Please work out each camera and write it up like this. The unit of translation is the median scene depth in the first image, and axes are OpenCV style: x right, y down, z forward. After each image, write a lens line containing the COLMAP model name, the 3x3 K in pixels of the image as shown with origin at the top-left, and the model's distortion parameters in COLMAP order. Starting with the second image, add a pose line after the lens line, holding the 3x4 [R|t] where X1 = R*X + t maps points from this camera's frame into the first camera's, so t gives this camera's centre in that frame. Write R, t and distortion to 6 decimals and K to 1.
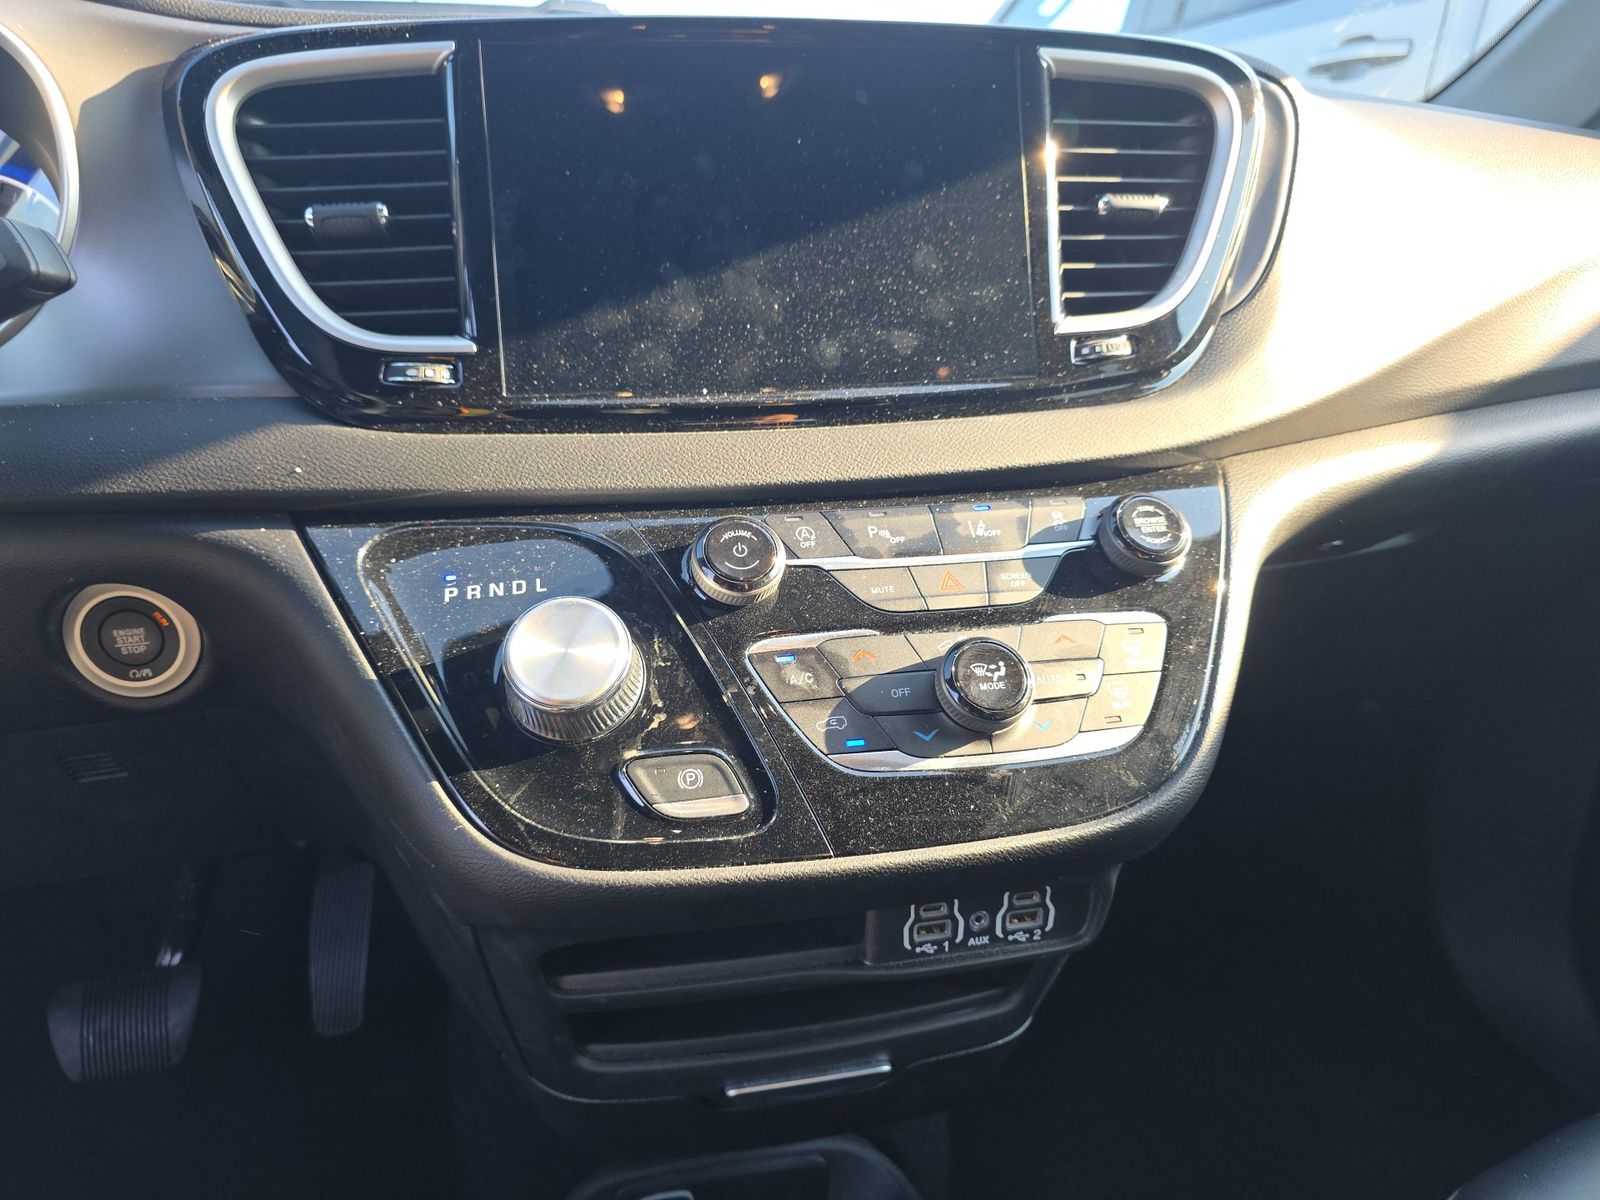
lens RADIAL K [[1118.0, 0, 772.6], [0, 1118.0, 604.1], [0, 0, 1]] dist [-0.002445, -0.005355]
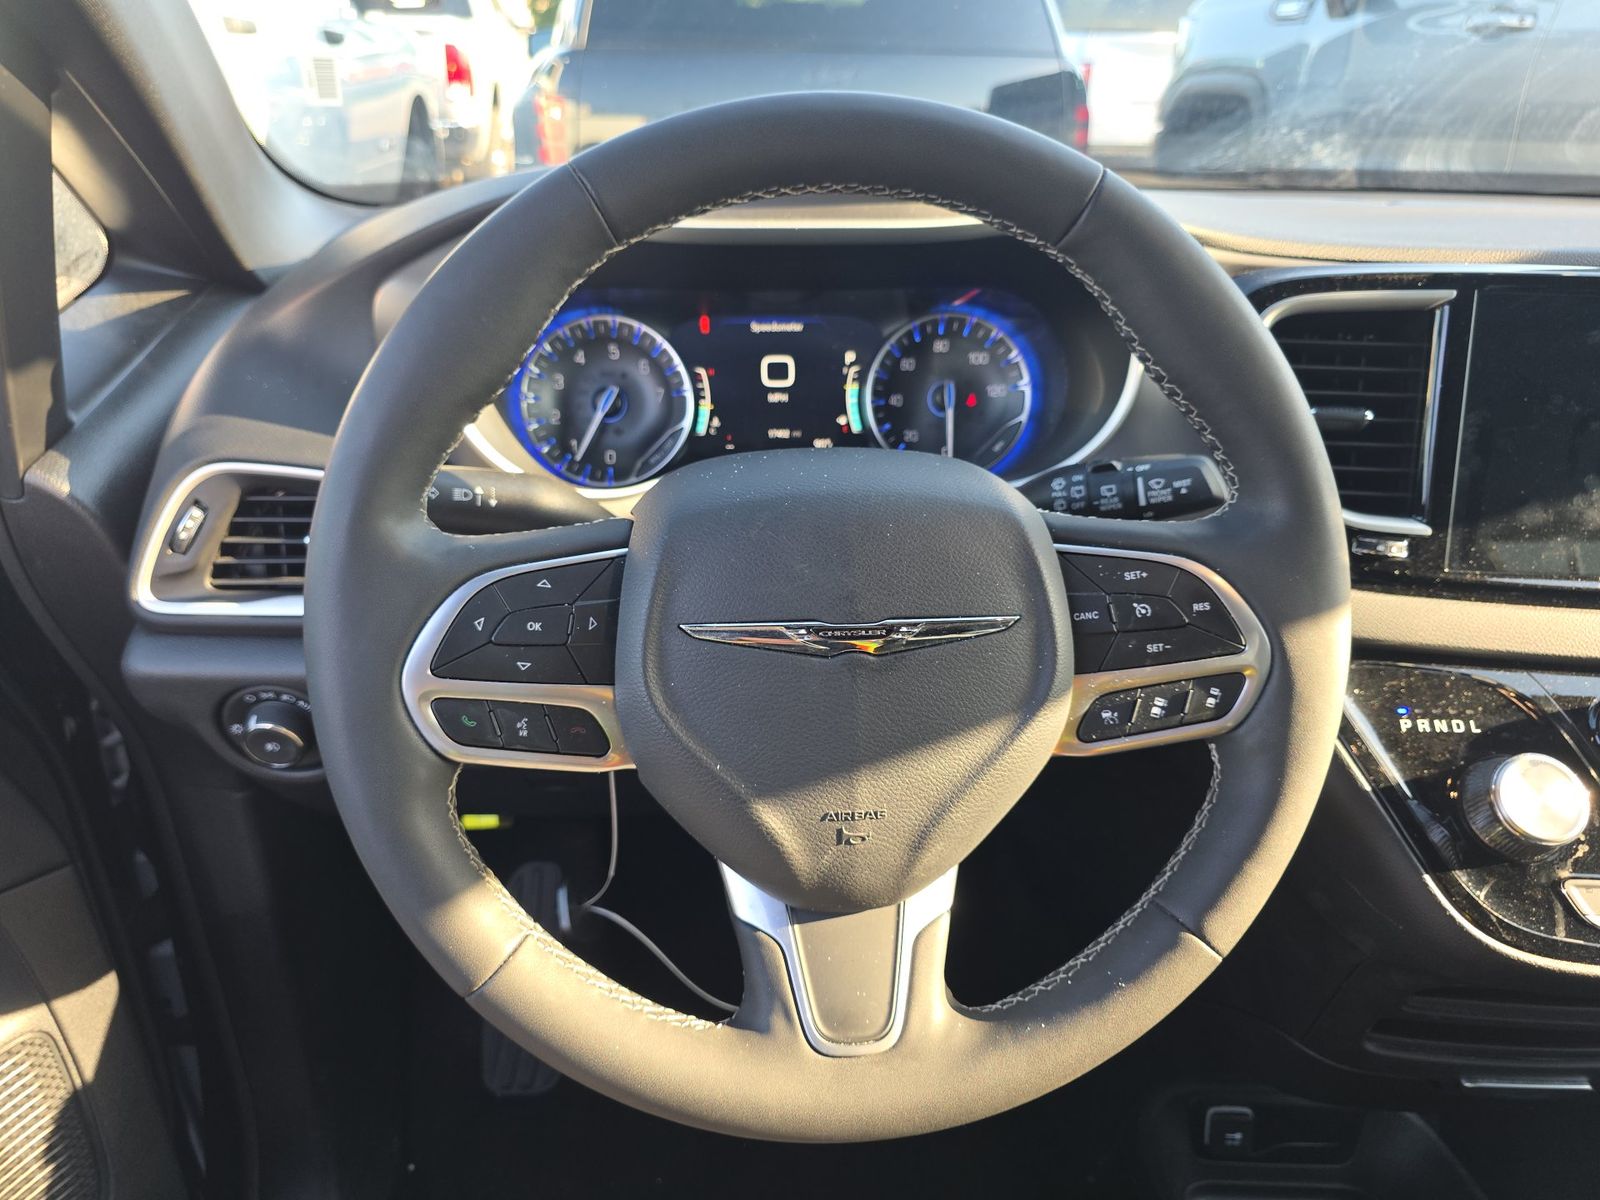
lens RADIAL K [[1118.0, 0, 772.6], [0, 1118.0, 604.1], [0, 0, 1]] dist [-0.002445, -0.005355]
pose [[0.975433, 0.130490, -0.177491, -0.810458], [-0.106570, 0.984650, 0.138229, -0.256841], [0.192804, -0.115918, 0.974366, -0.446215]]
